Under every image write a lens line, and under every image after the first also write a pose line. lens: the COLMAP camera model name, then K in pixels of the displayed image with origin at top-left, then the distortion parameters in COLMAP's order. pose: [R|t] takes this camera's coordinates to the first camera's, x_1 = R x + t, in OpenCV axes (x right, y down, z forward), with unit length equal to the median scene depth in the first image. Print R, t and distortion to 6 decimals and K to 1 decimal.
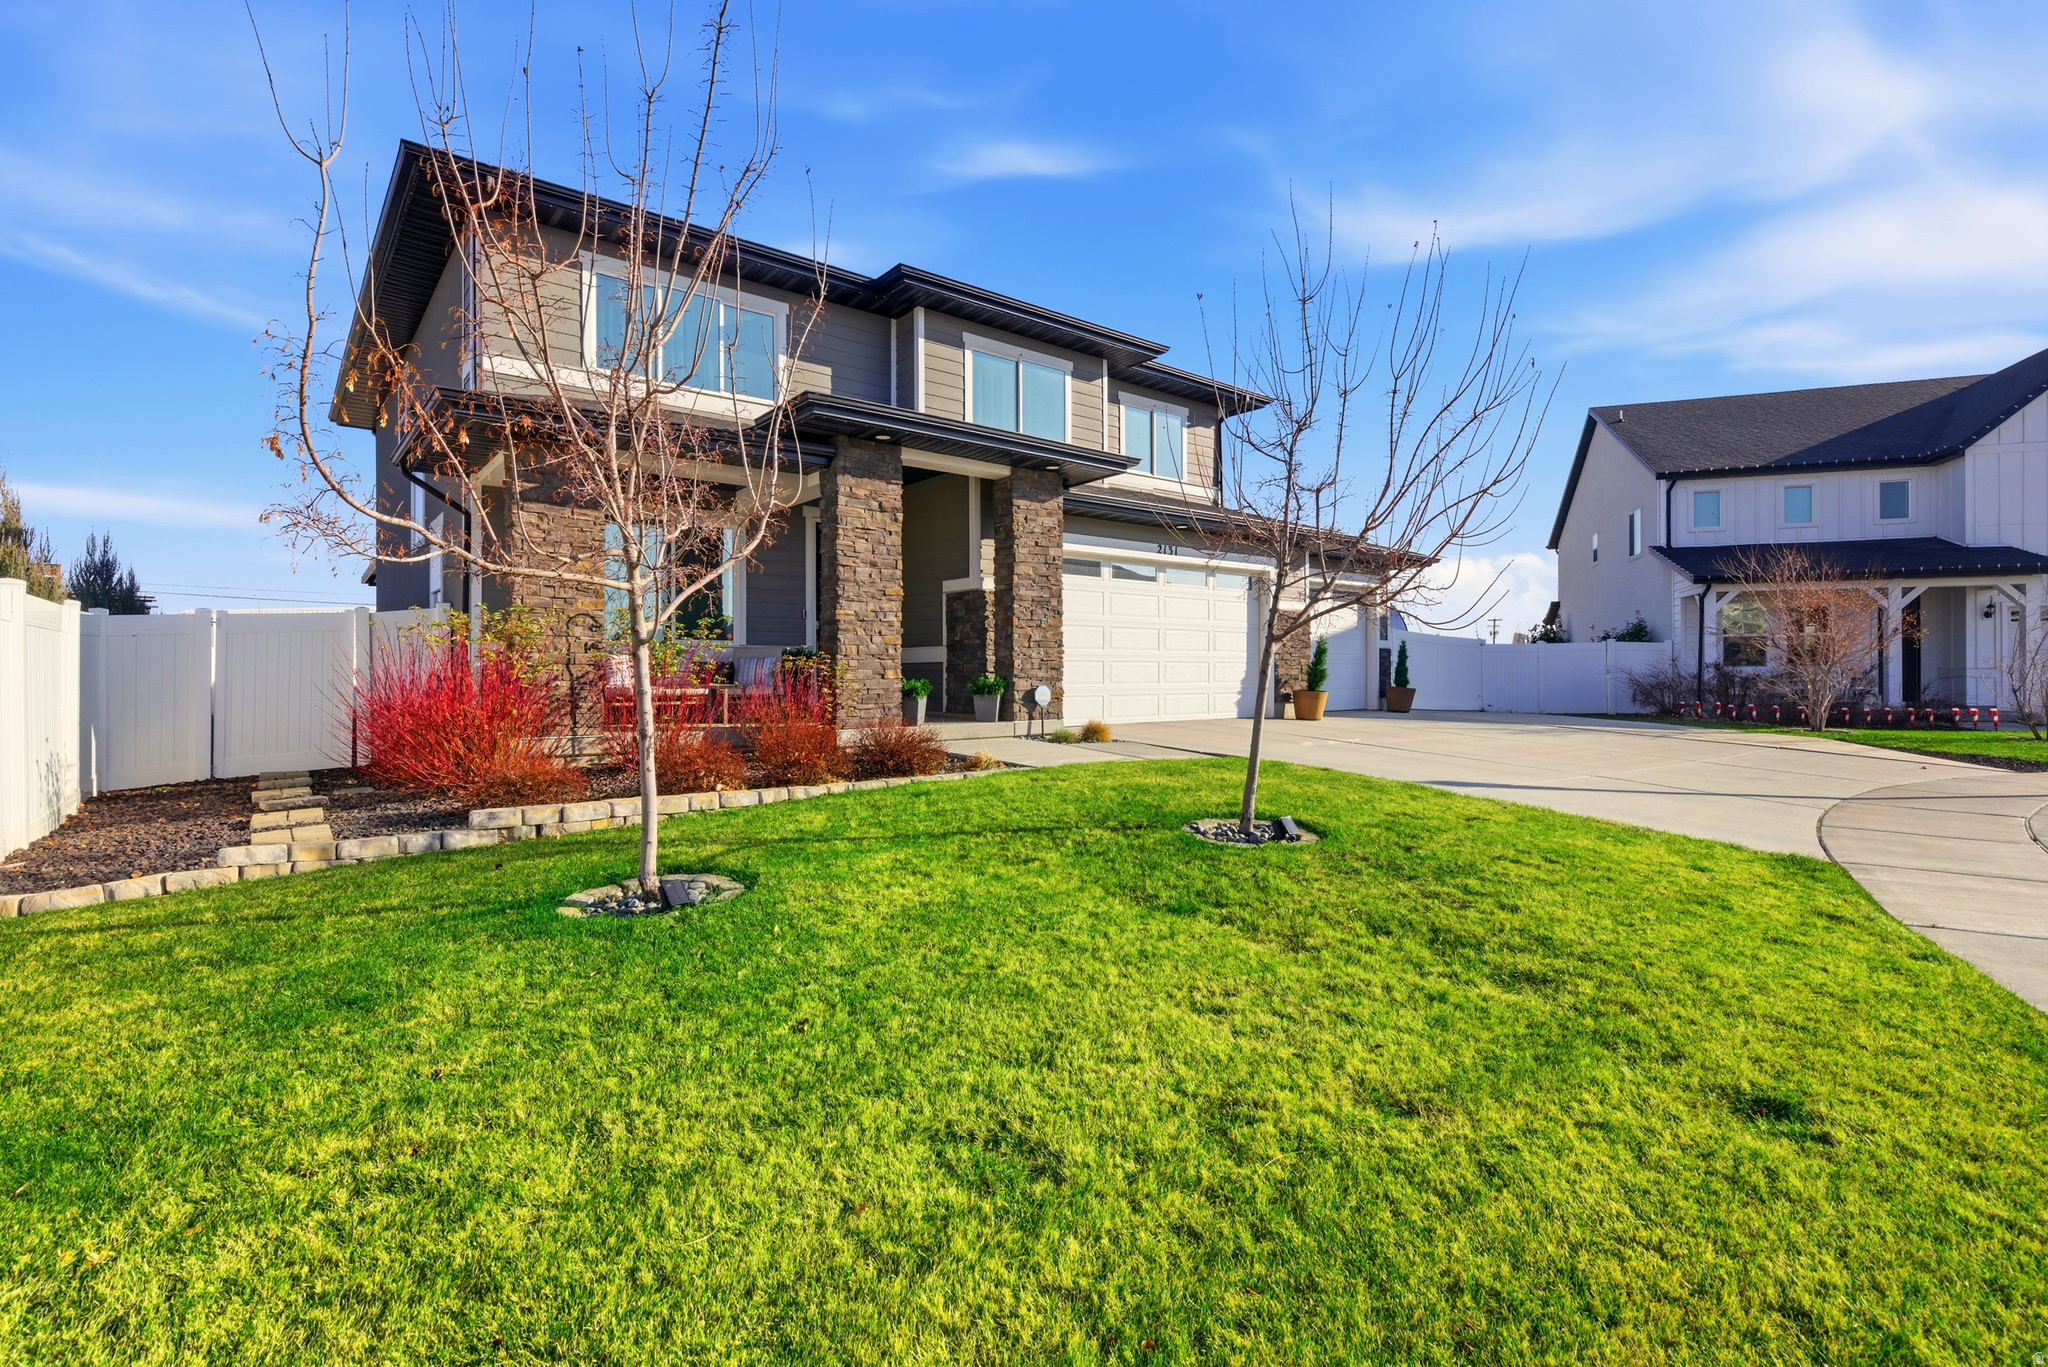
lens RADIAL K [[940.0, 0, 1030.1], [0, 940.0, 674.8], [0, 0, 1]] dist [-0.001977, 0.000604]
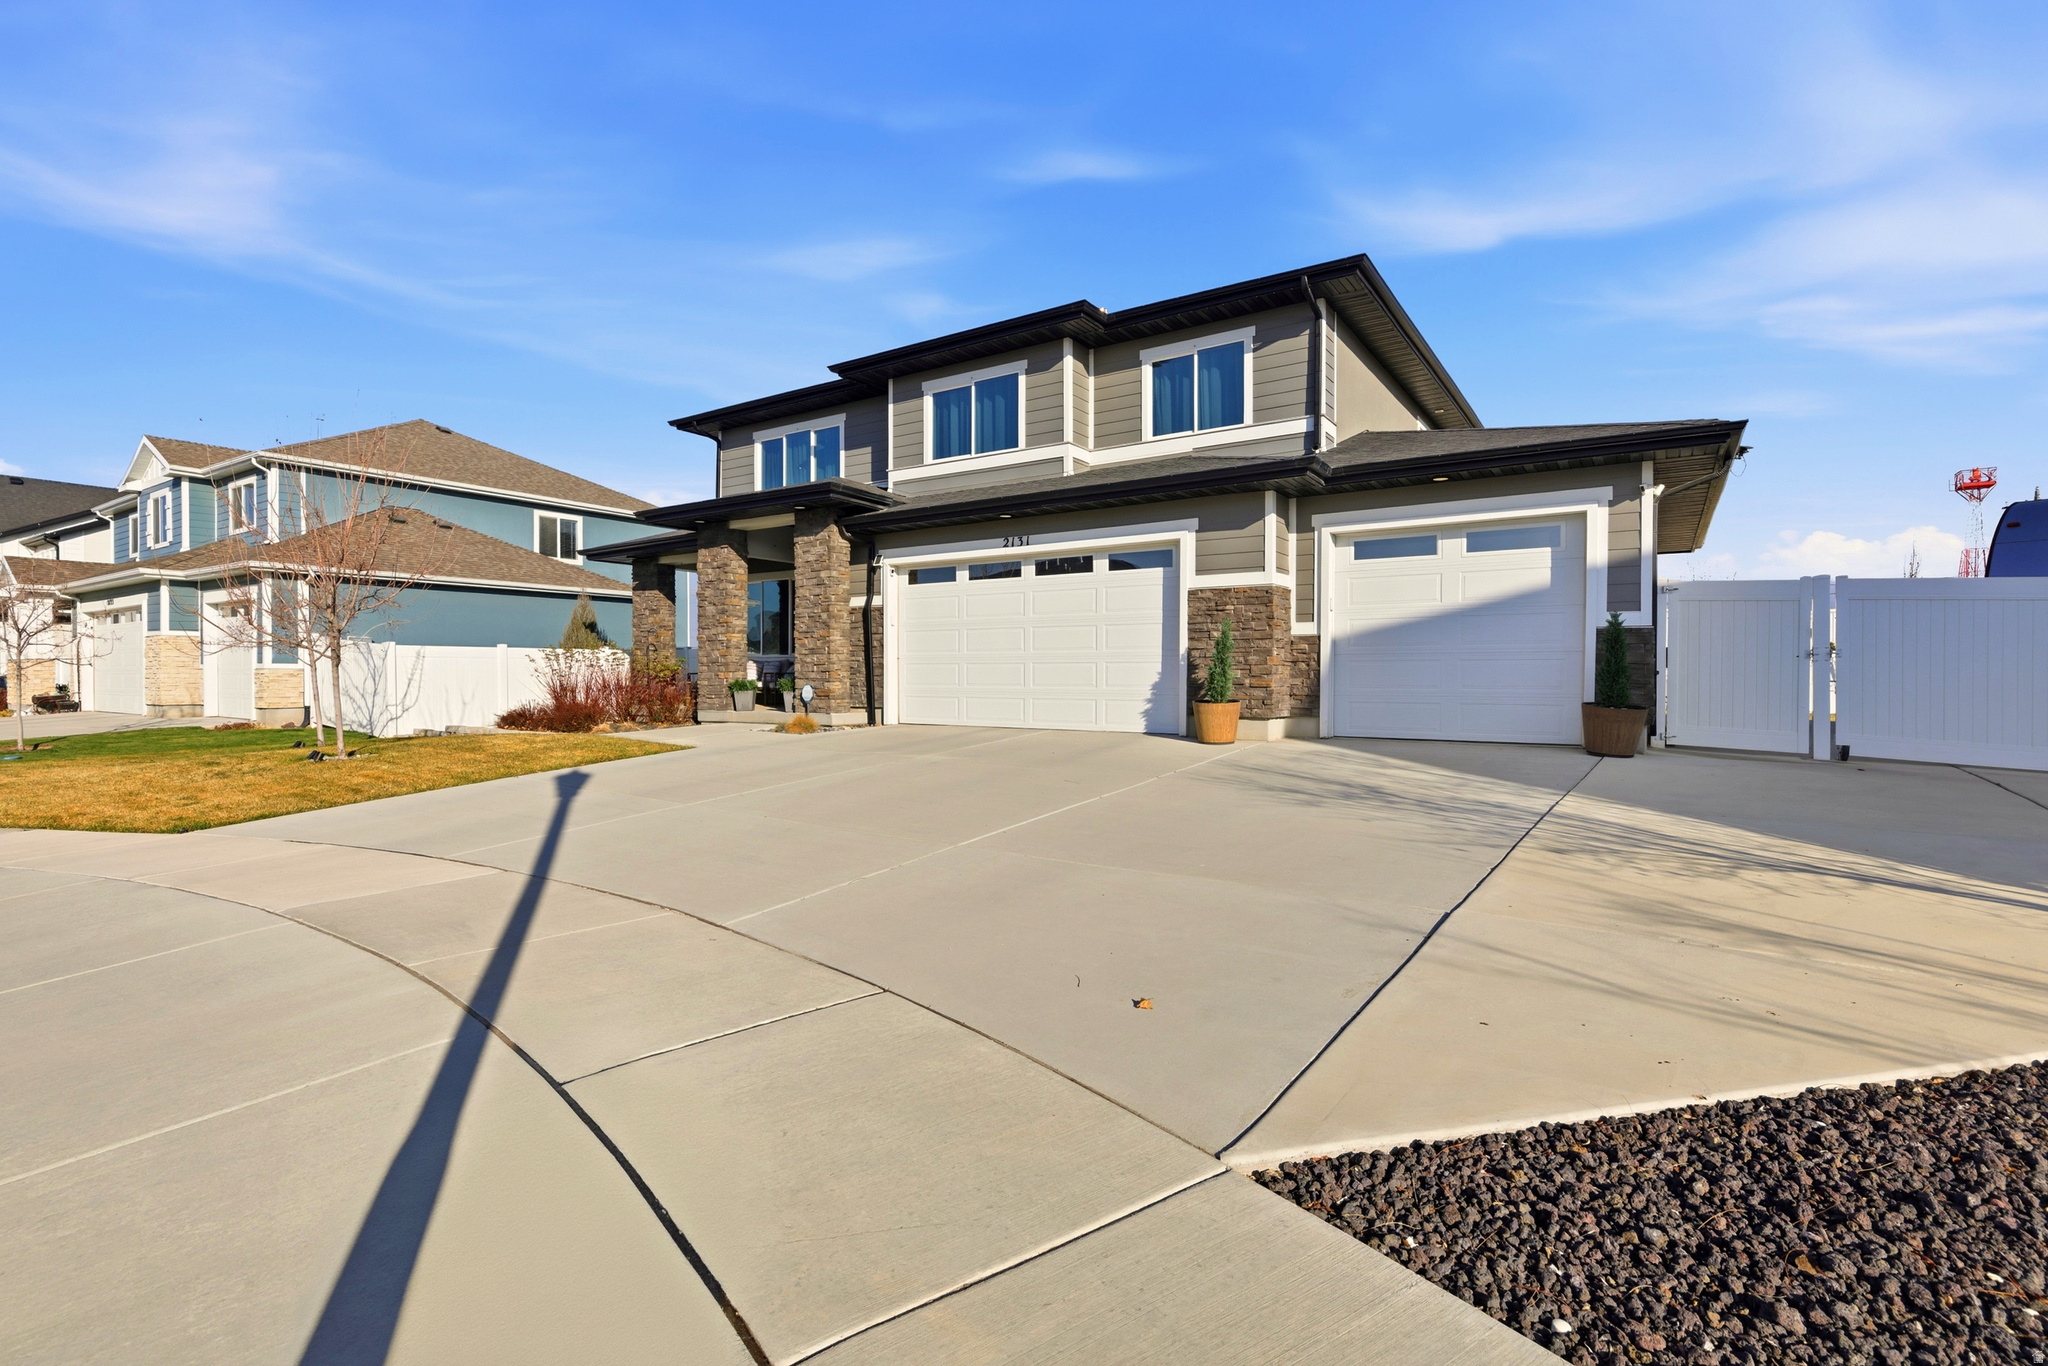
lens RADIAL K [[940.0, 0, 1018.9], [0, 940.0, 691.7], [0, 0, 1]] dist [-0.001977, 0.000604]
pose [[0.292789, 0.019899, -0.955970, 1.286926], [-0.002613, 0.999796, 0.020011, -0.005503], [0.956174, -0.003361, 0.292781, 0.913062]]
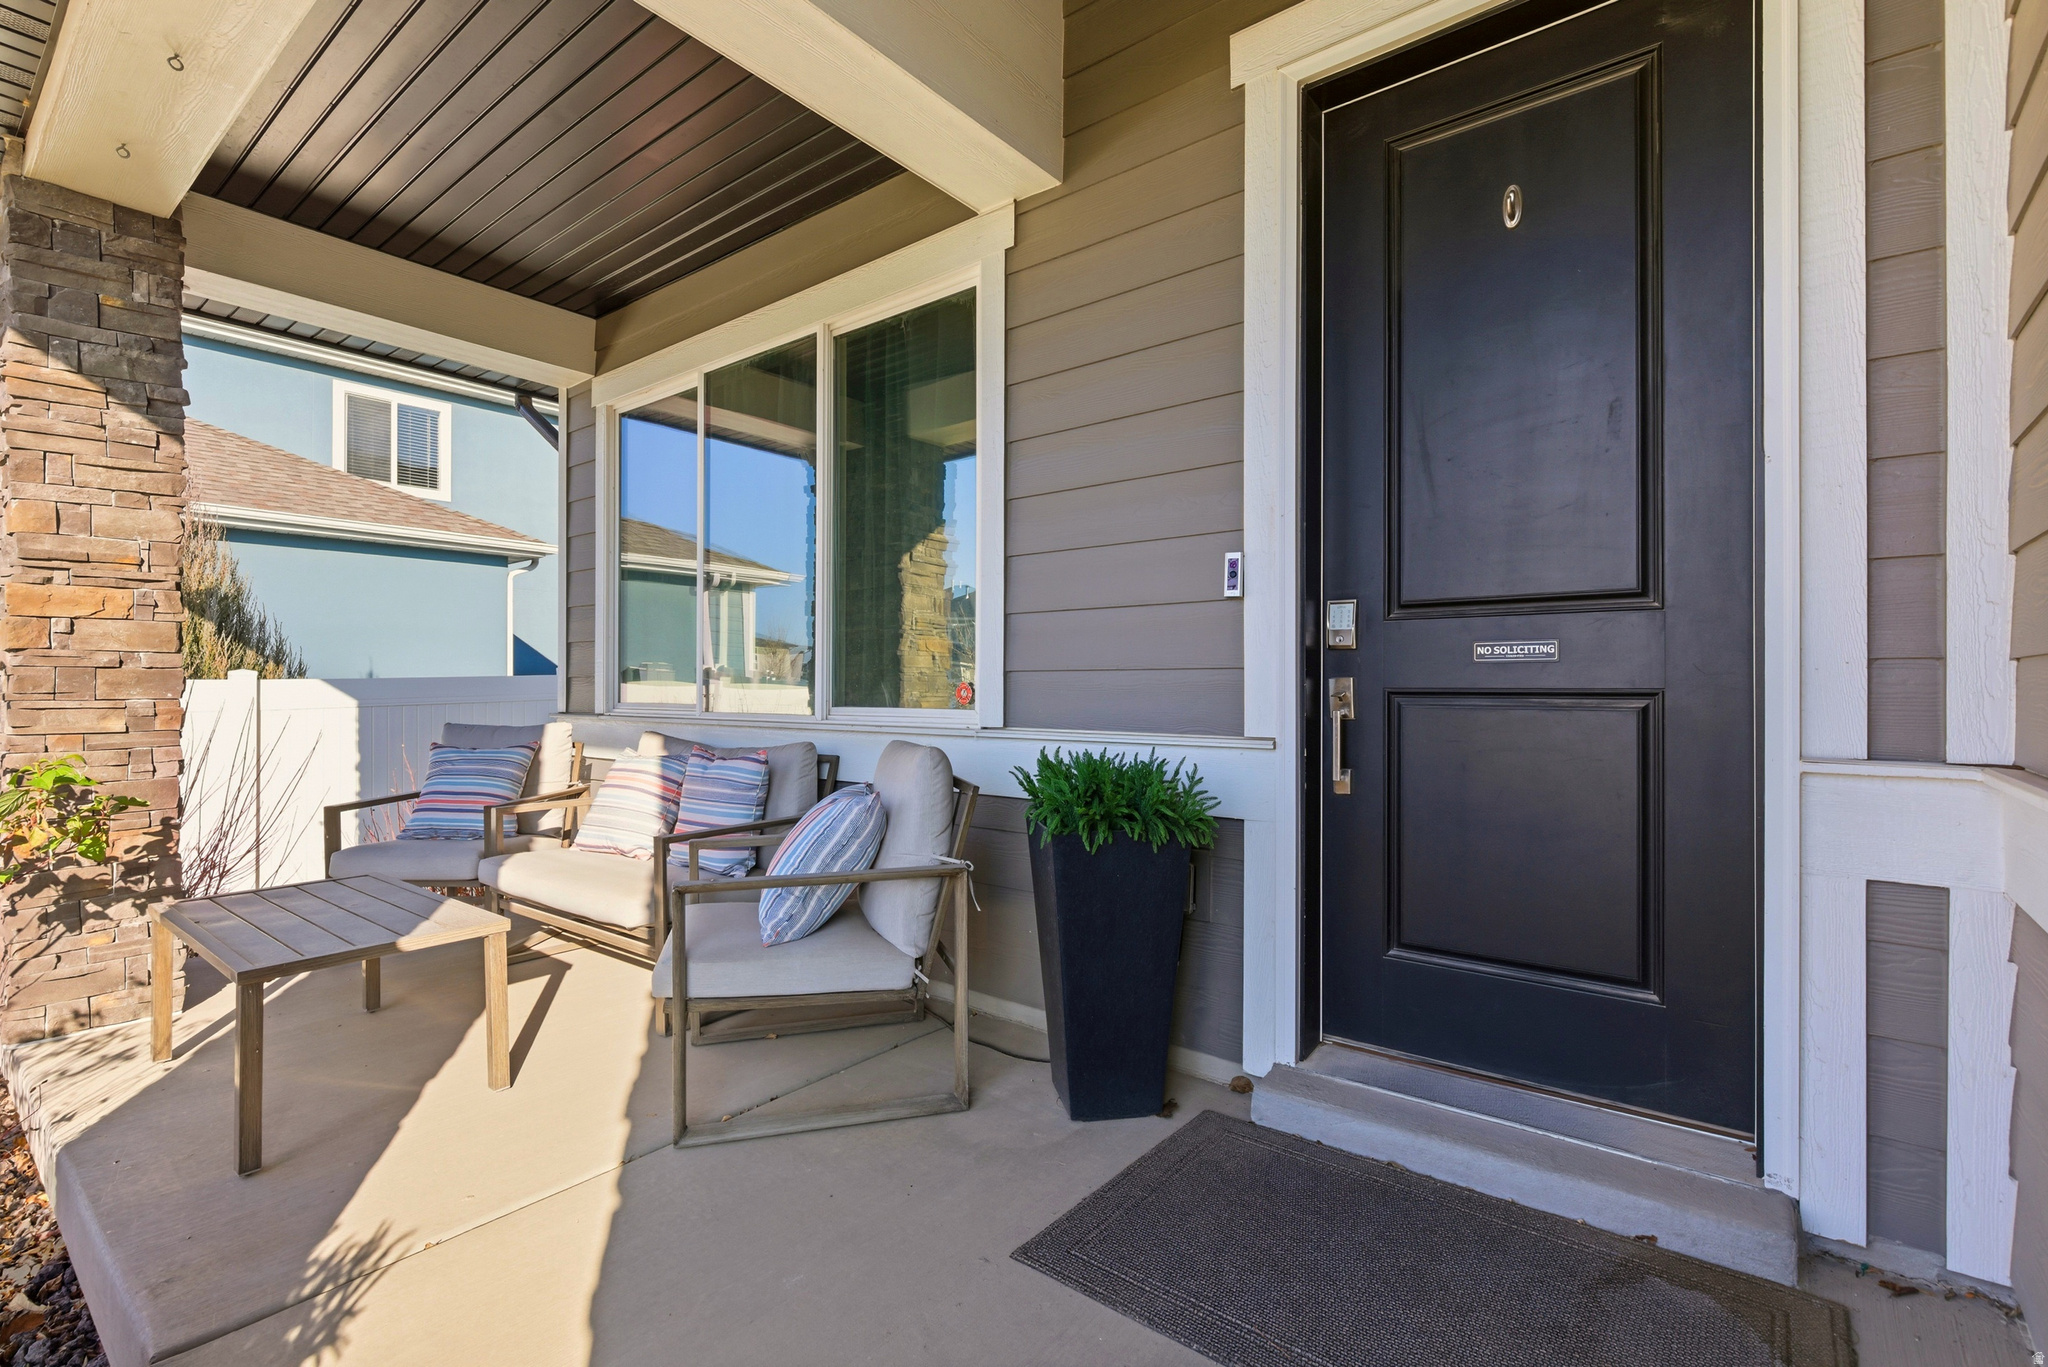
lens RADIAL K [[940.0, 0, 1032.2], [0, 940.0, 694.3], [0, 0, 1]] dist [-0.001977, 0.000604]
pose [[0.204825, 0.003170, -0.978793, -0.066225], [-0.002463, 0.999993, 0.002723, -0.044649], [0.978795, 0.001853, 0.204832, 1.021669]]
